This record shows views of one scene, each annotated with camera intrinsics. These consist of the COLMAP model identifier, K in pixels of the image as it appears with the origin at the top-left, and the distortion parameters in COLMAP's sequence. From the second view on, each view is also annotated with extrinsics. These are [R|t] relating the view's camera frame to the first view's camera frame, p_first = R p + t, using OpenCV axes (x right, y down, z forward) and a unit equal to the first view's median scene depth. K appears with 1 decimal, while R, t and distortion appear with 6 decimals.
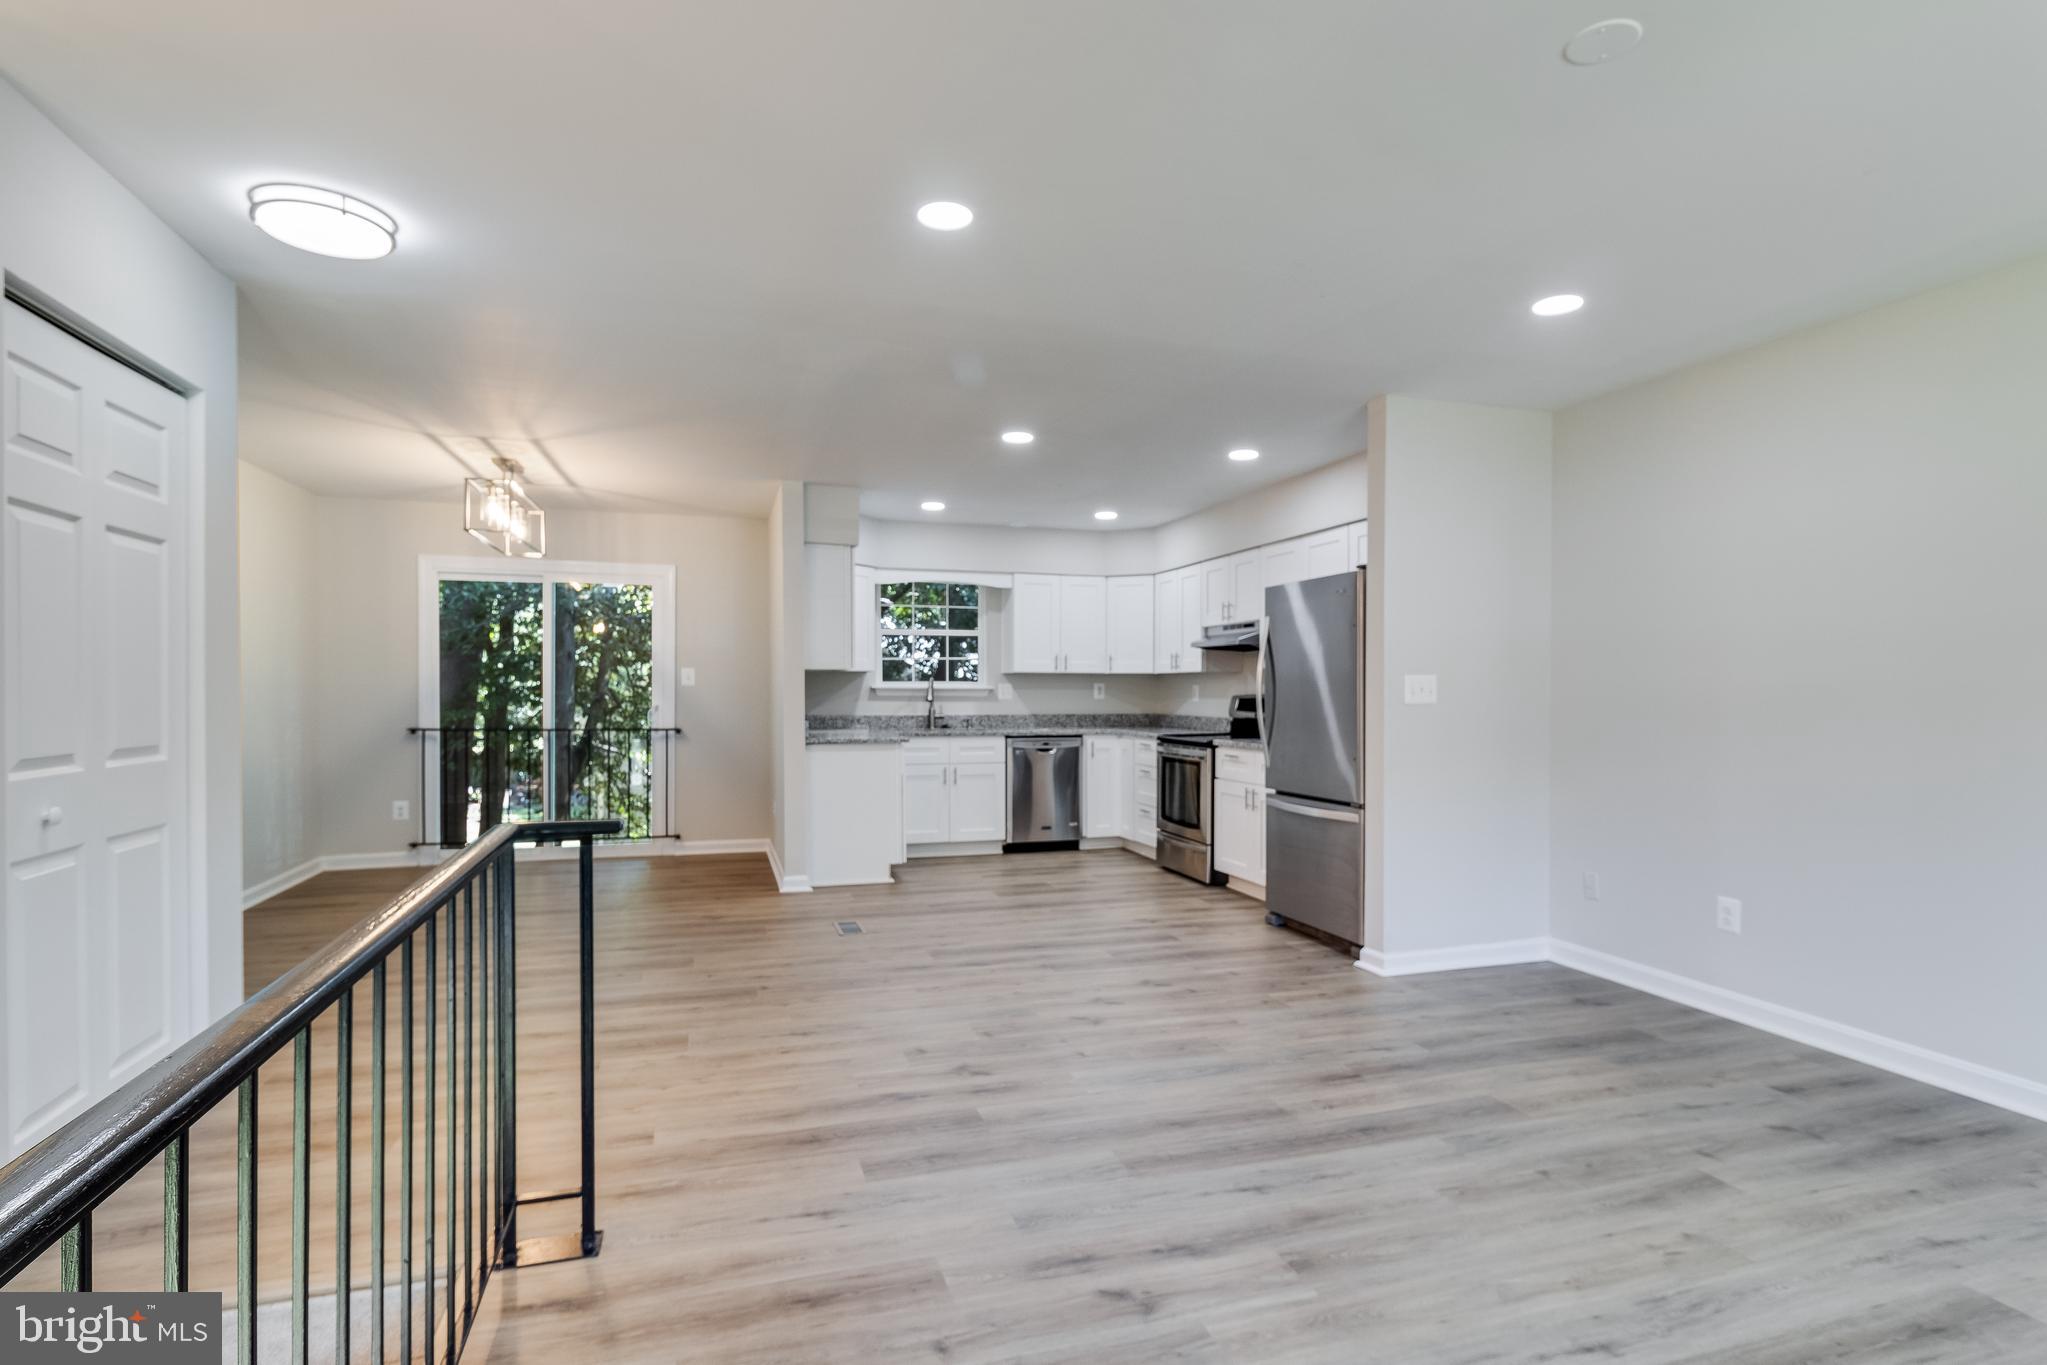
lens RADIAL K [[1006.9, 0, 1019.3], [0, 1006.9, 708.7], [0, 0, 1]] dist [0.005684, -0.002082]
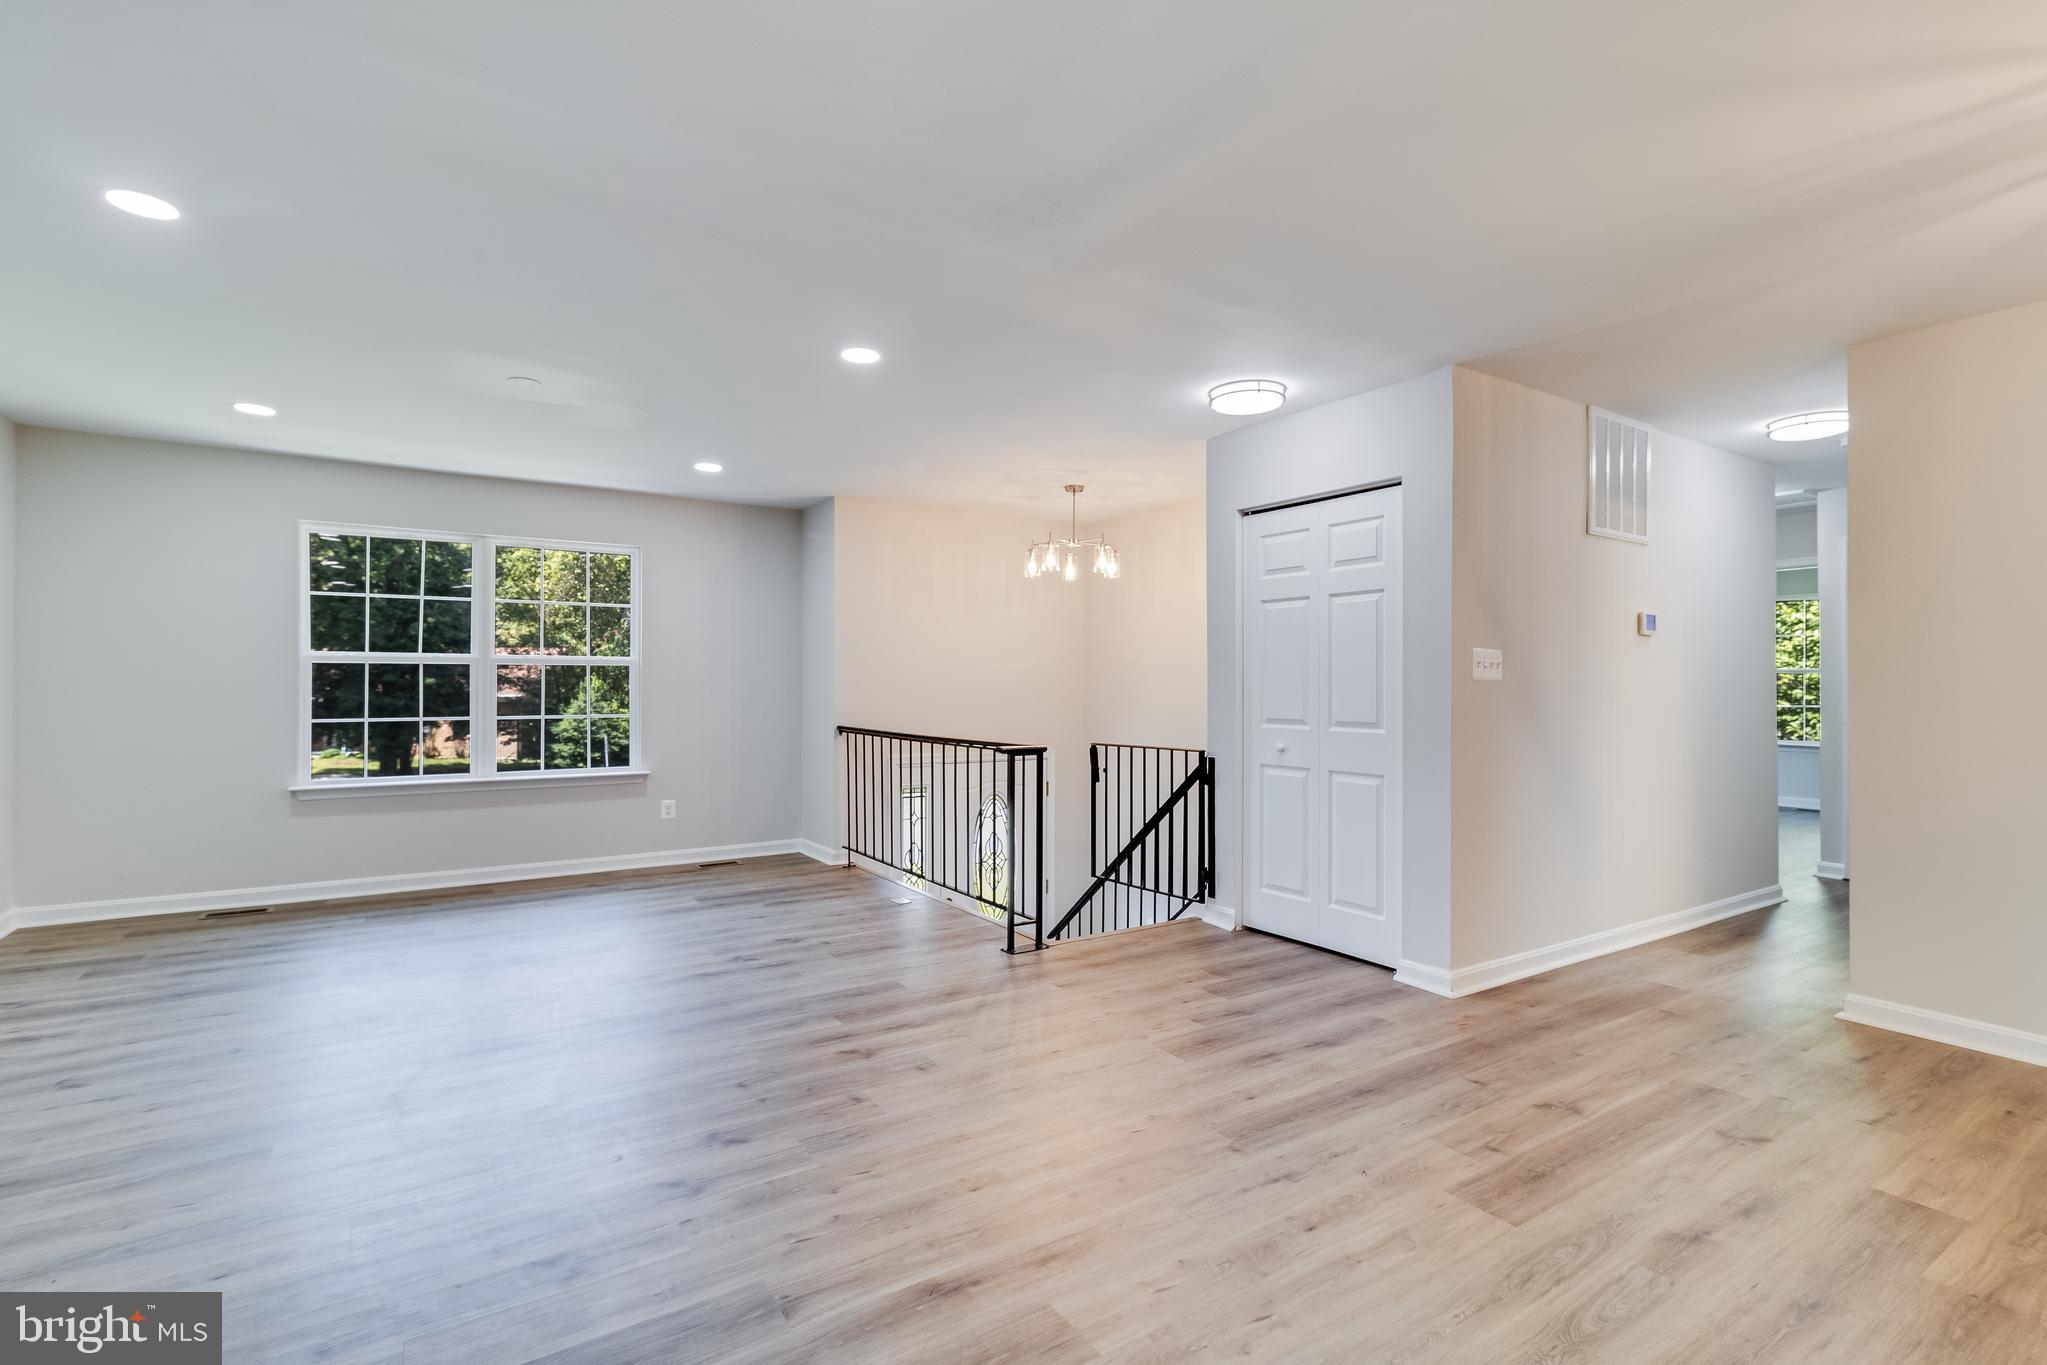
lens RADIAL K [[943.6, 0, 1018.8], [0, 943.6, 689.6], [0, 0, 1]] dist [0.002476, -0.000015]
pose [[-0.963980, -0.005959, -0.265909, 0.027675], [-0.012097, 0.999697, 0.021450, -0.018197], [0.265701, 0.023894, -0.963759, 1.031745]]
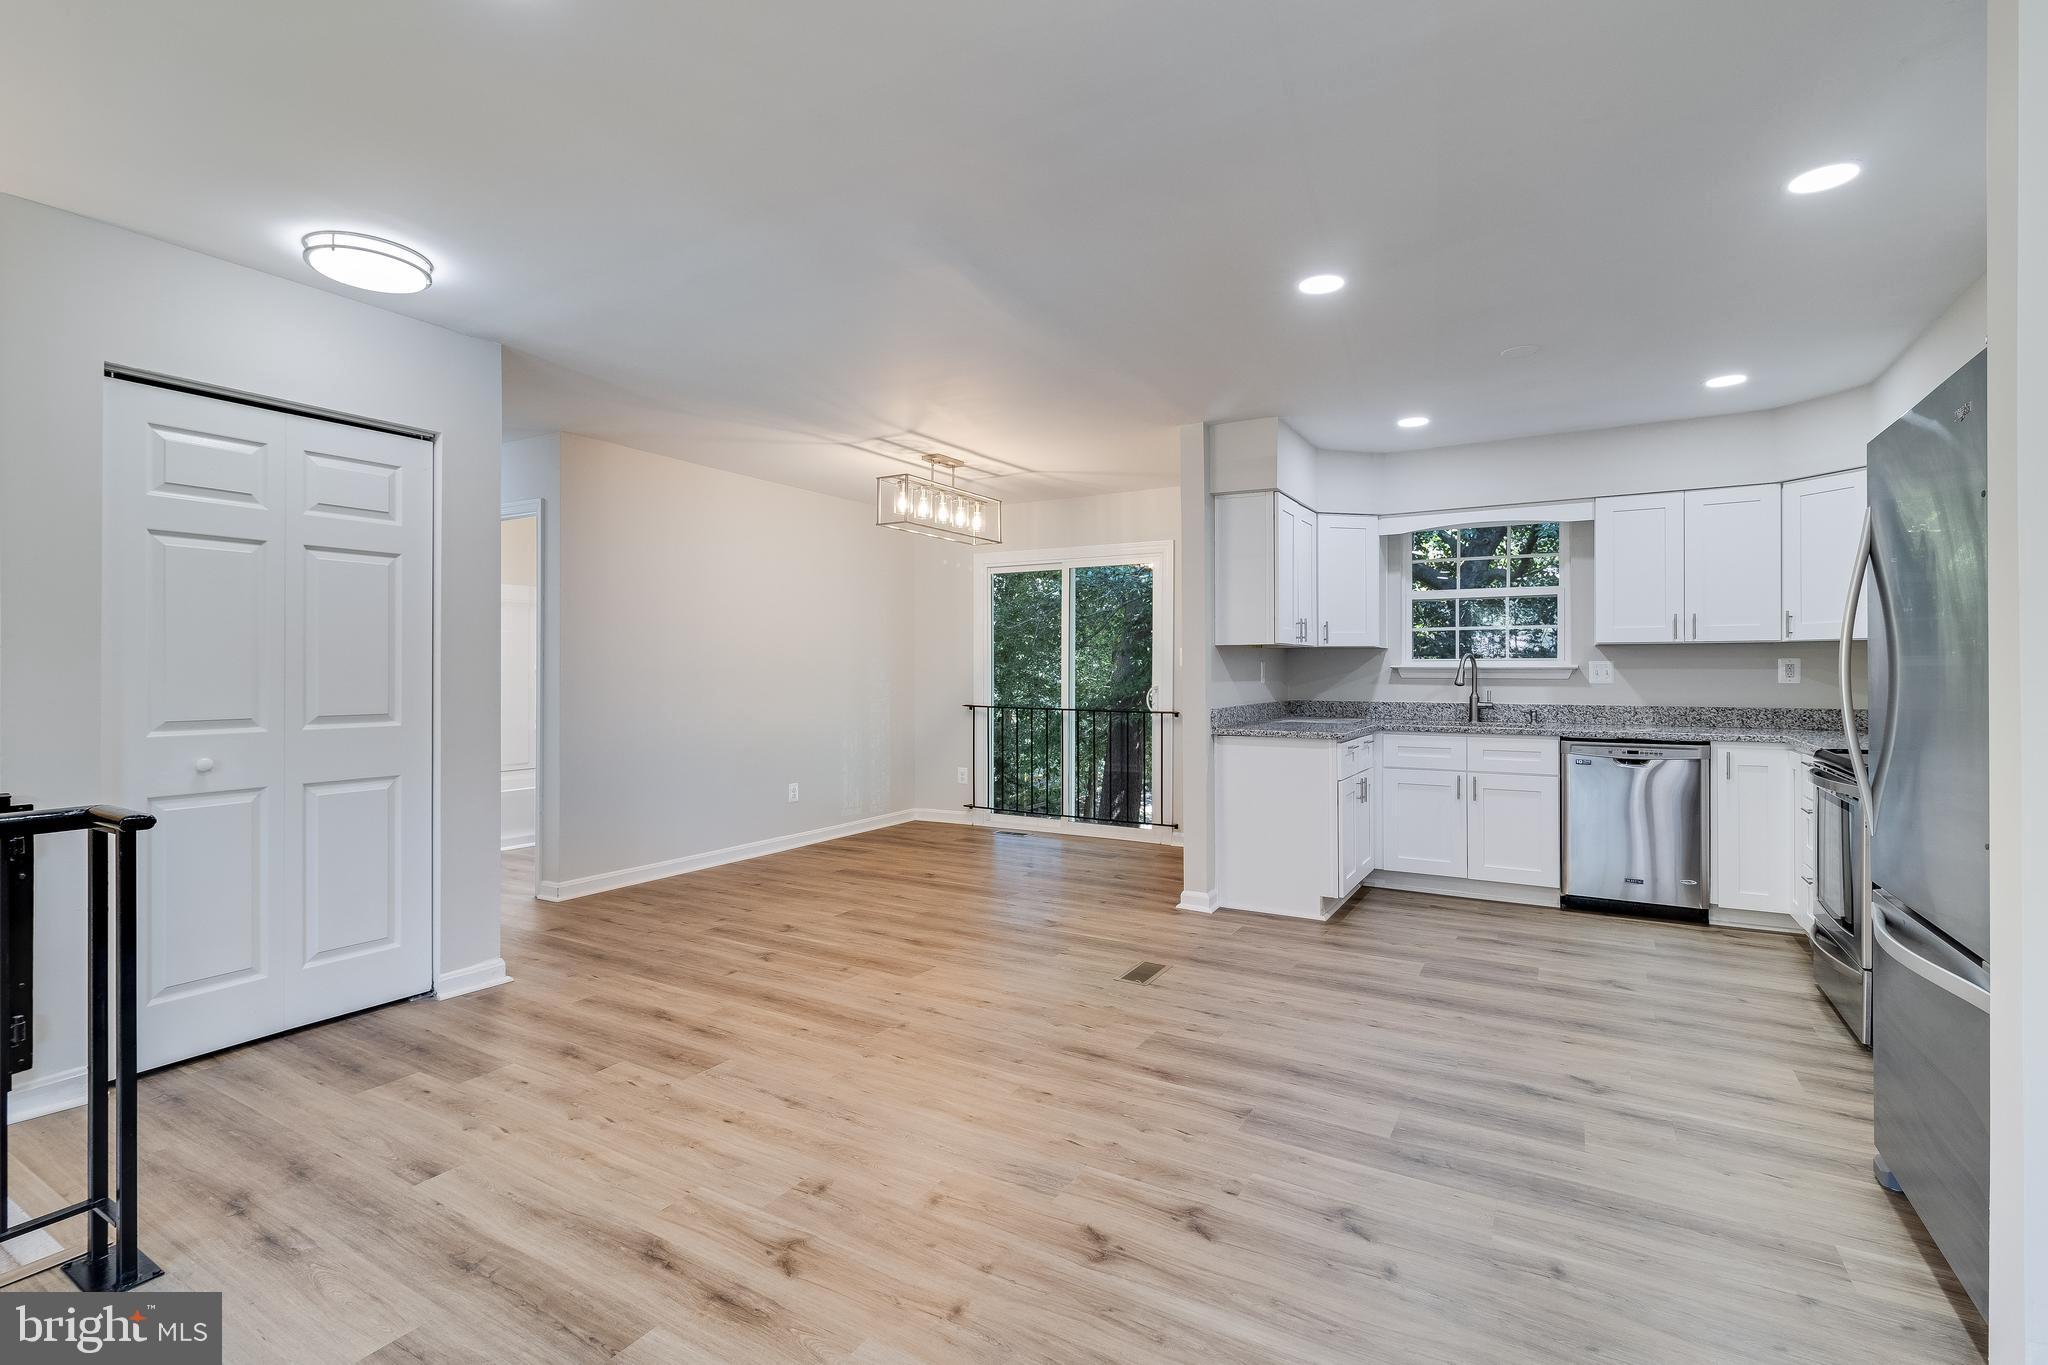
lens RADIAL K [[944.1, 0, 1021.4], [0, 944.1, 668.5], [0, 0, 1]] dist [0.002476, -0.000015]
pose [[0.669704, -0.003683, -0.742619, 0.266154], [-0.012219, 0.999798, -0.015978, -0.005558], [0.742527, 0.019775, 0.669524, 0.364644]]
